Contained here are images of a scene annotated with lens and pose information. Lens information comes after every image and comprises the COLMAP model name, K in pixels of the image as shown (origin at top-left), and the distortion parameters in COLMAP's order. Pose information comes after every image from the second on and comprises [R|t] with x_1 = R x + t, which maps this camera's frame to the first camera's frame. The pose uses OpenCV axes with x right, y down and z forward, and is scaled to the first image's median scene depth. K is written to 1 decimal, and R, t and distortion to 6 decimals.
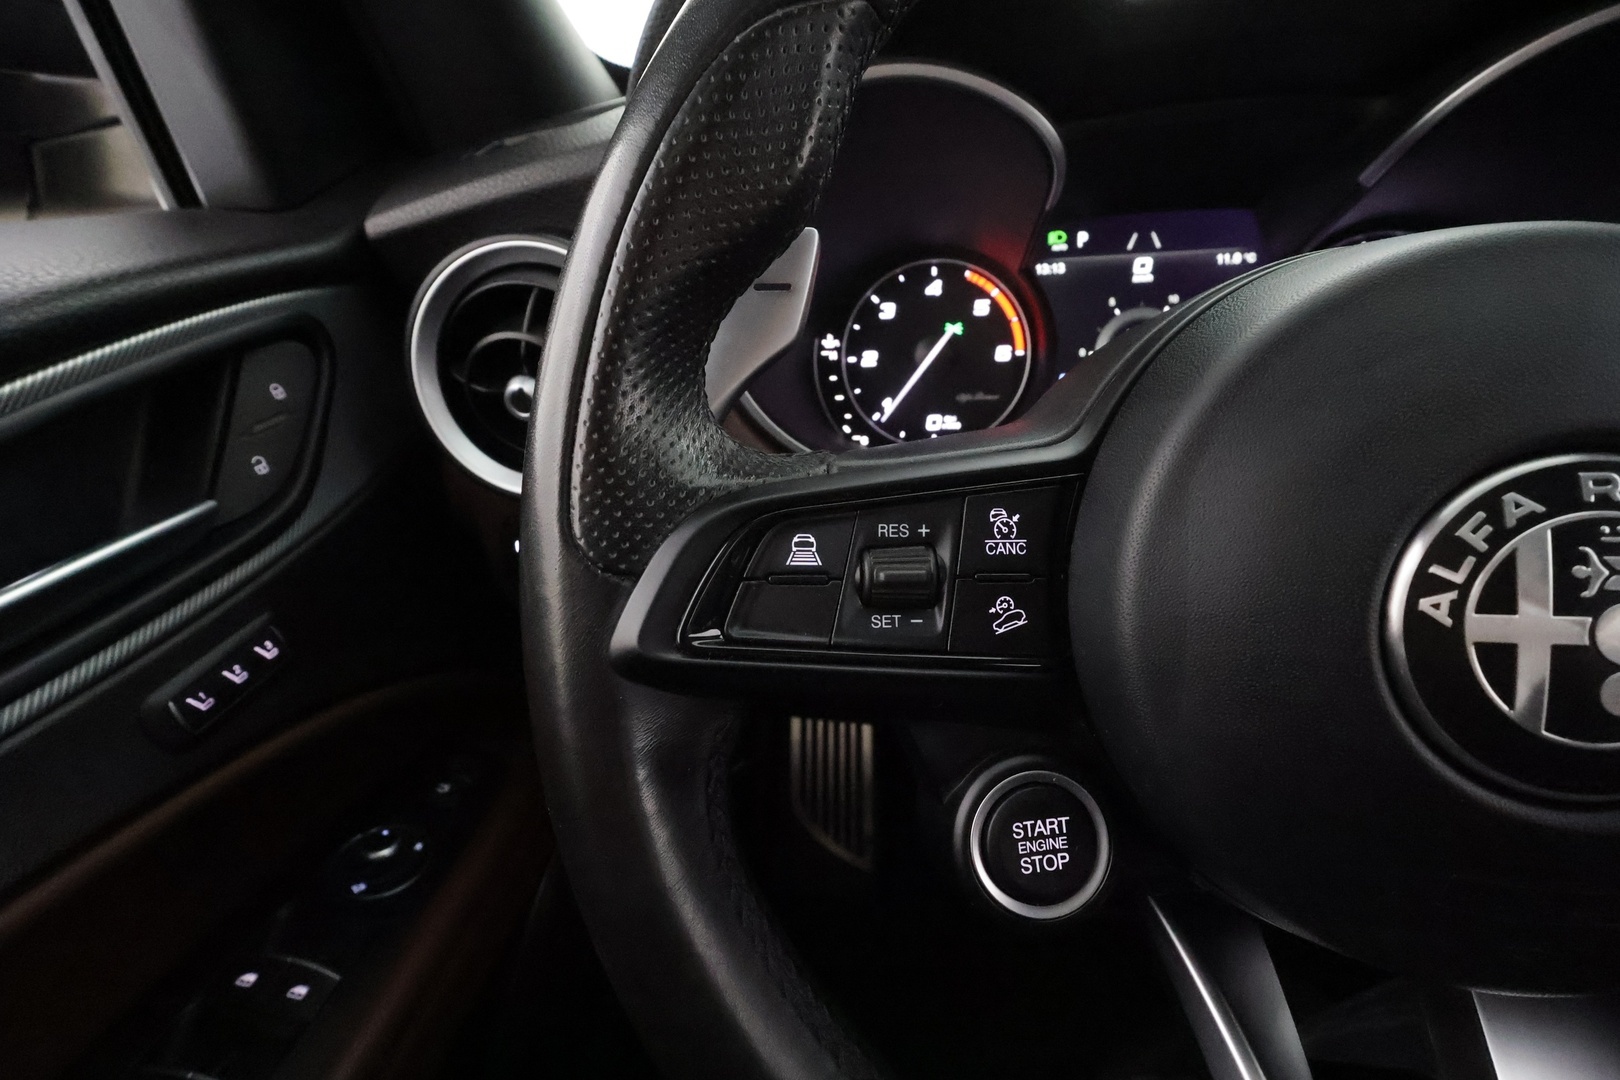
lens RADIAL K [[741.5, 0, 809.4], [0, 741.5, 548.3], [0, 0, 1]] dist [-0.000137, 0.000111]
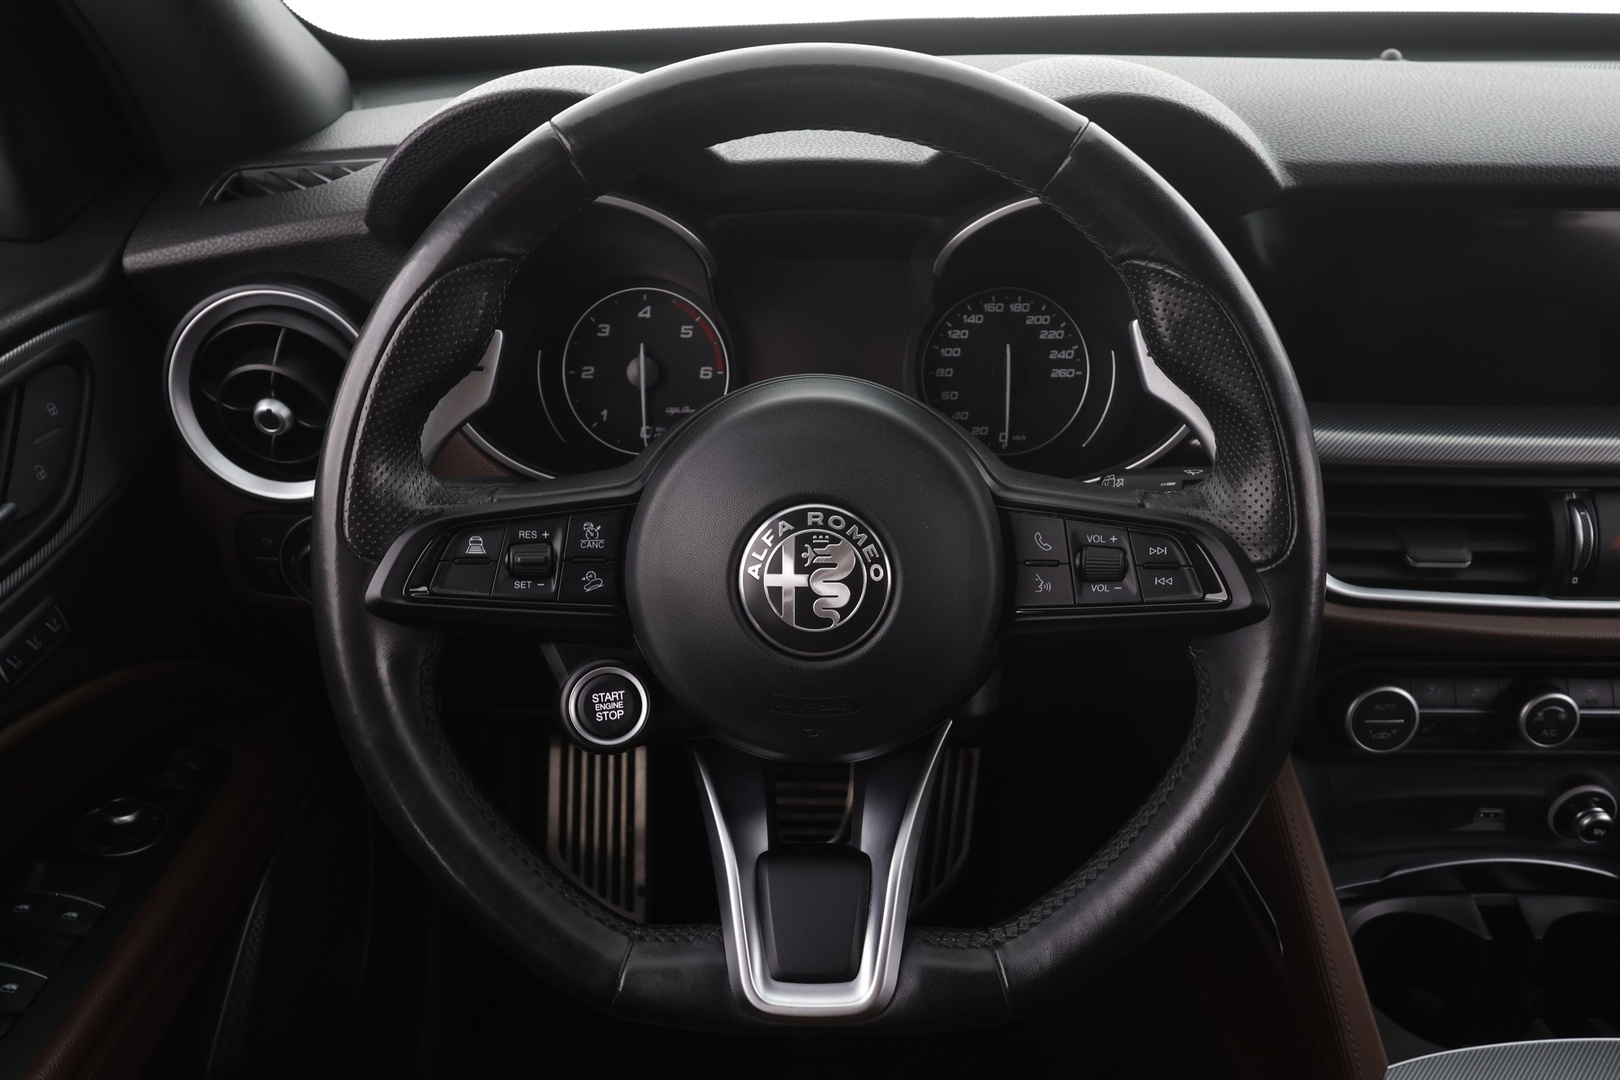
lens RADIAL K [[1180.8, 0, 812.2], [0, 1180.8, 544.8], [0, 0, 1]] dist [-0.000149, 0.002393]
pose [[0.988460, 0.003914, 0.151429, 0.357944], [-0.003832, 0.999992, -0.000830, 0.000911], [-0.151431, 0.000240, 0.988468, -1.922875]]
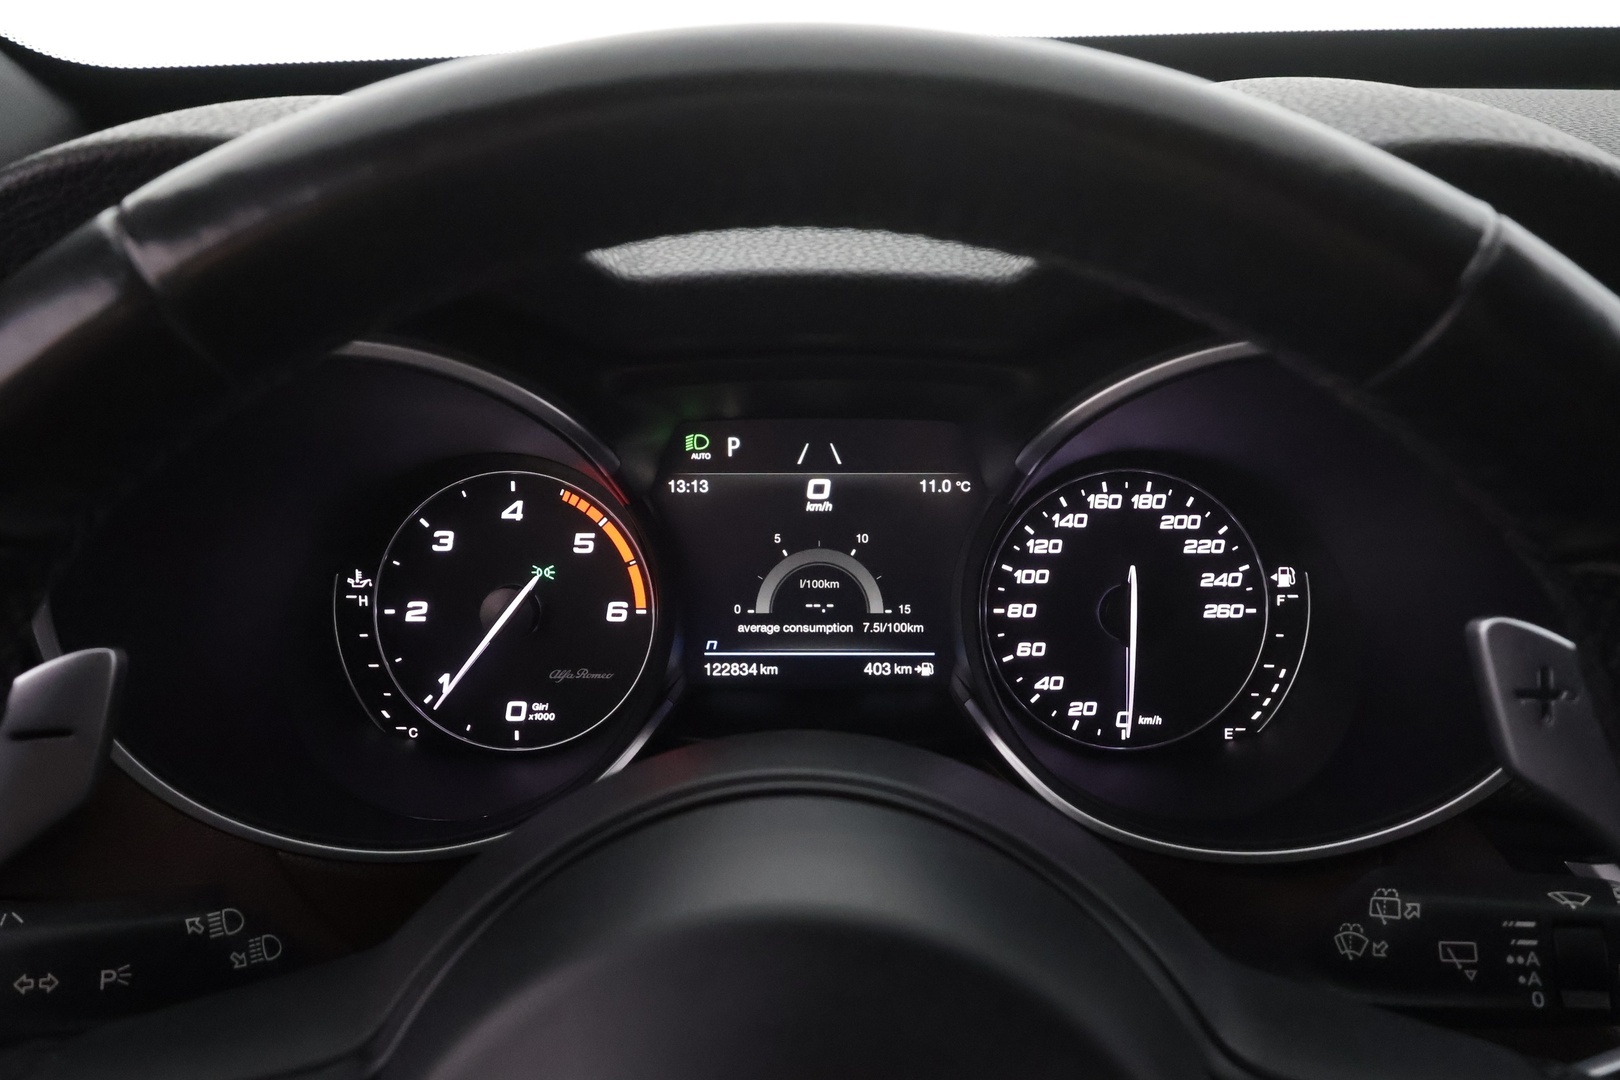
lens RADIAL K [[1267.8, 0, 811.2], [0, 1267.8, 552.7], [0, 0, 1]] dist [0.006456, 0.002164]
pose [[0.988378, 0.008180, 0.151794, 0.623376], [0.000518, 0.998364, -0.057175, -0.600043], [-0.152013, 0.056590, 0.986757, -0.365441]]
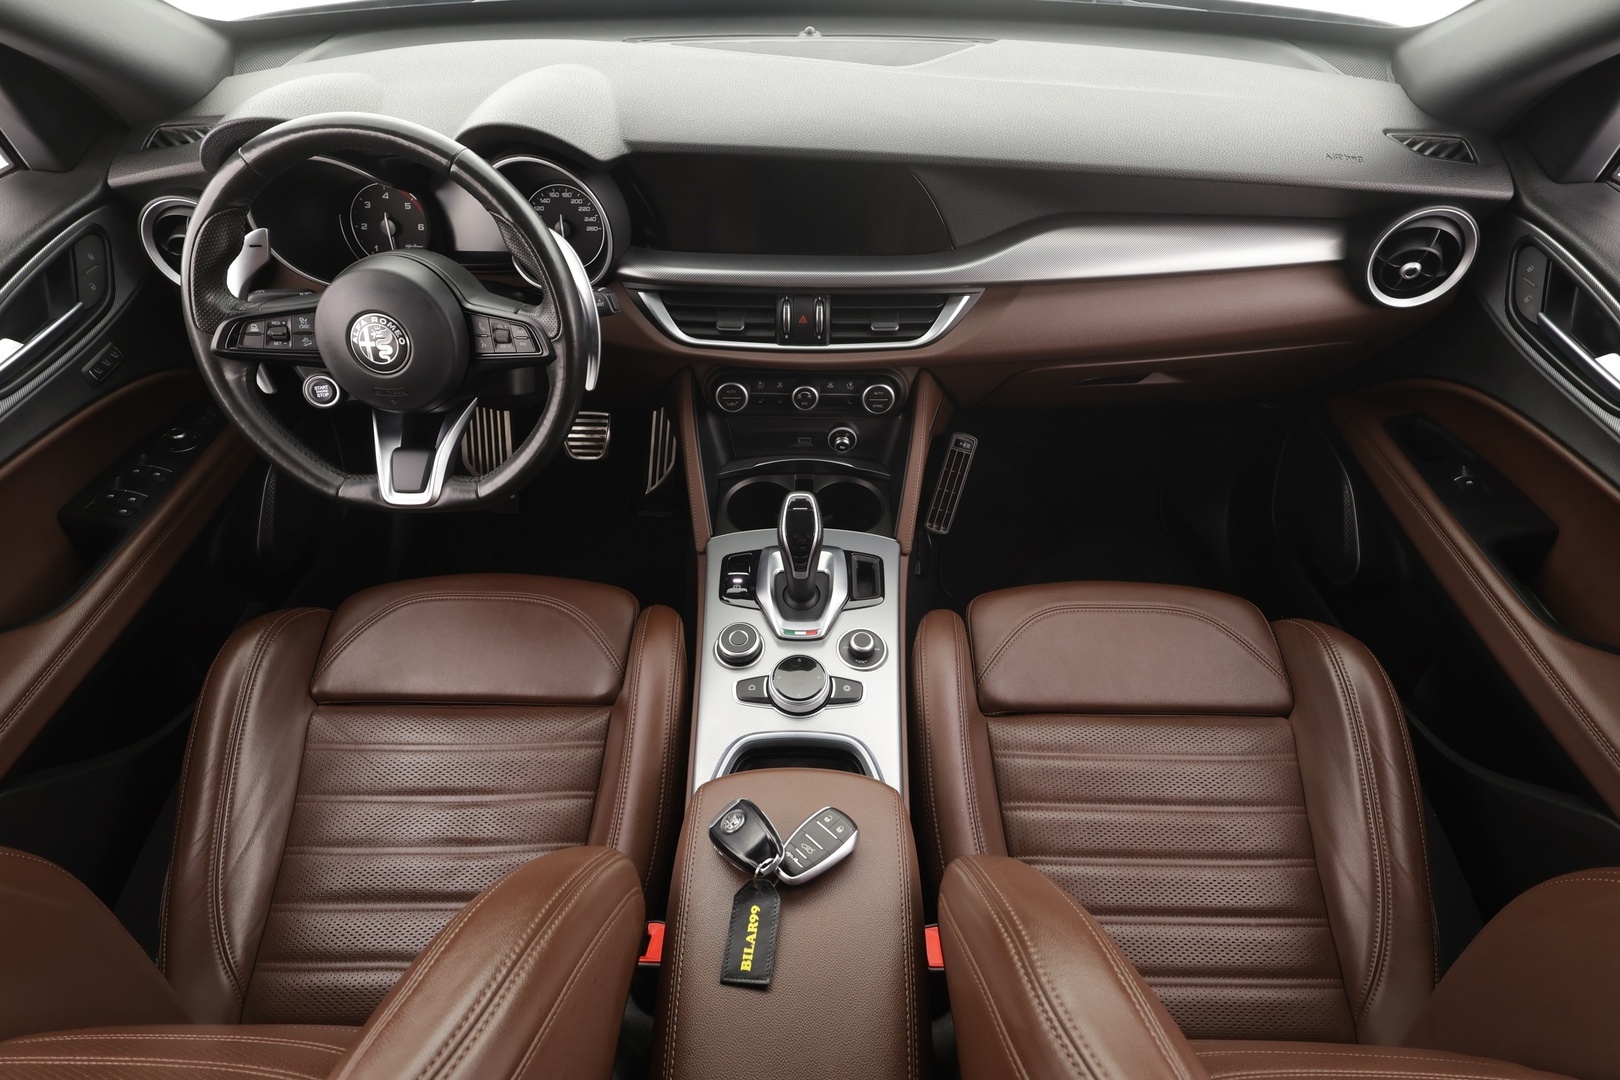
lens RADIAL K [[818.5, 0, 817.8], [0, 818.5, 535.2], [0, 0, 1]] dist [-0.004600, 0.004200]
pose [[0.988195, -0.038647, 0.148248, 2.584538], [-0.010455, 0.948392, 0.316927, -0.410277], [-0.152845, -0.314736, 0.936792, -4.585599]]
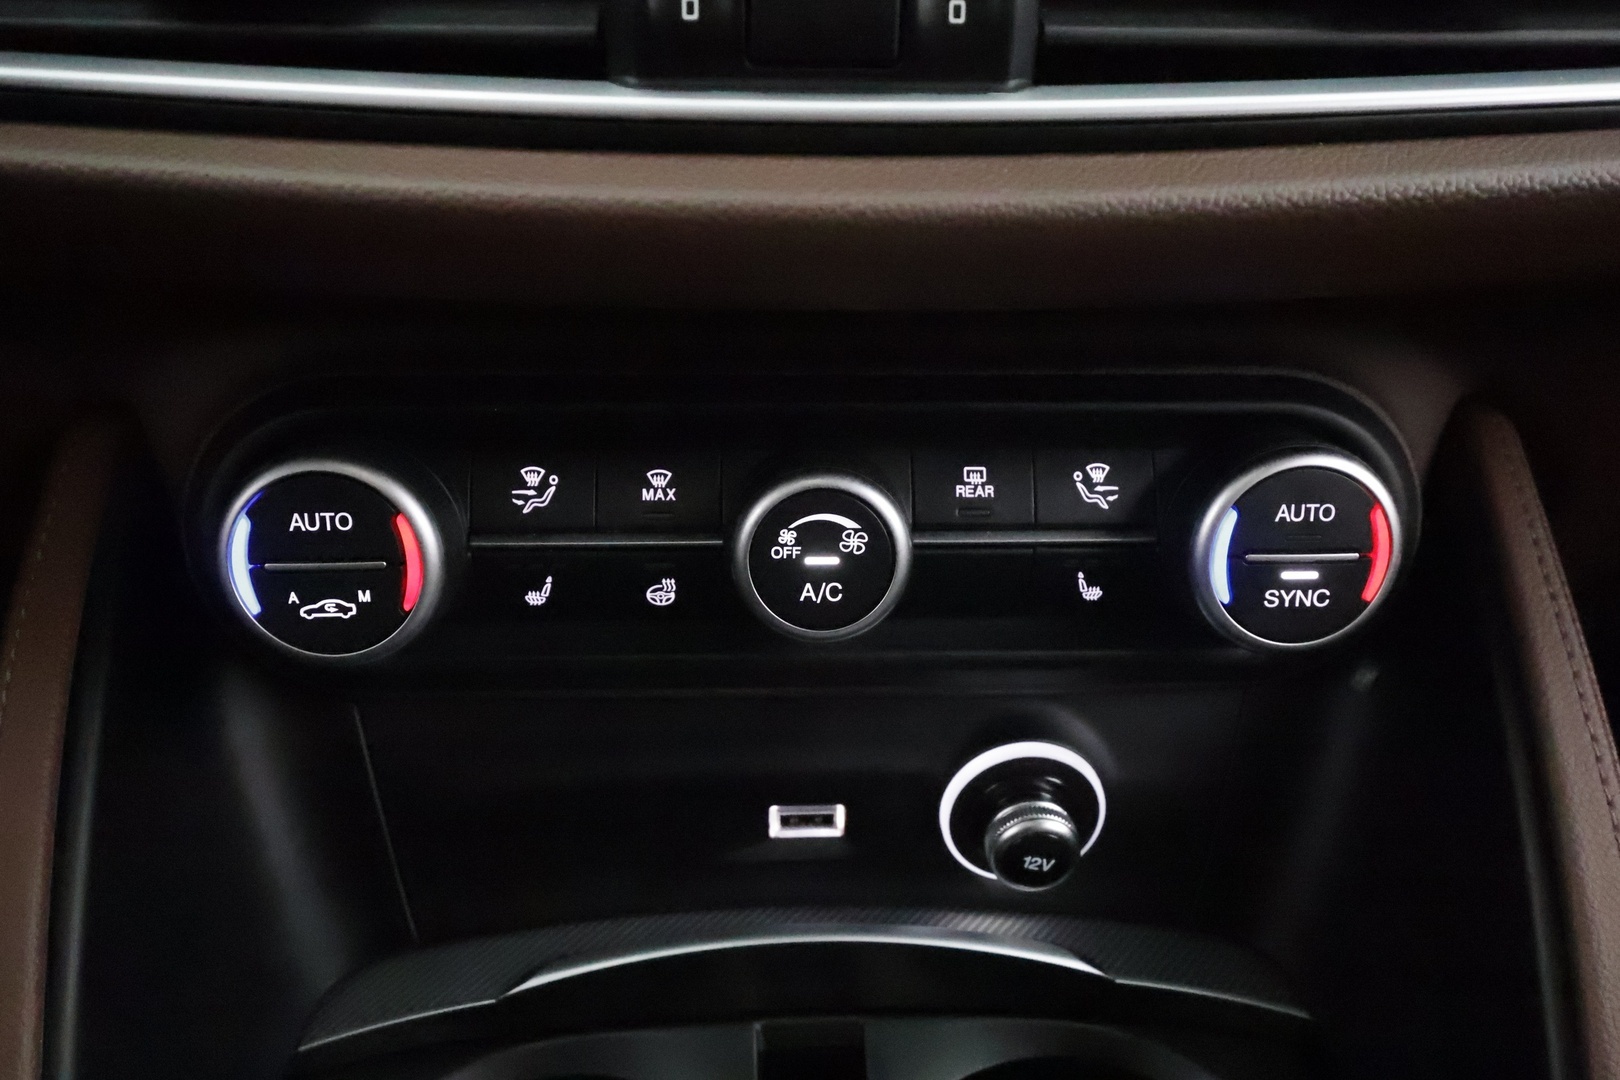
lens RADIAL K [[1180.8, 0, 814.4], [0, 1180.8, 543.0], [0, 0, 1]] dist [-0.000149, 0.002393]
pose [[0.979309, -0.011888, 0.202023, 3.176205], [0.006229, 0.999571, 0.028626, 0.532546], [-0.202277, -0.026776, 0.978962, 0.336783]]
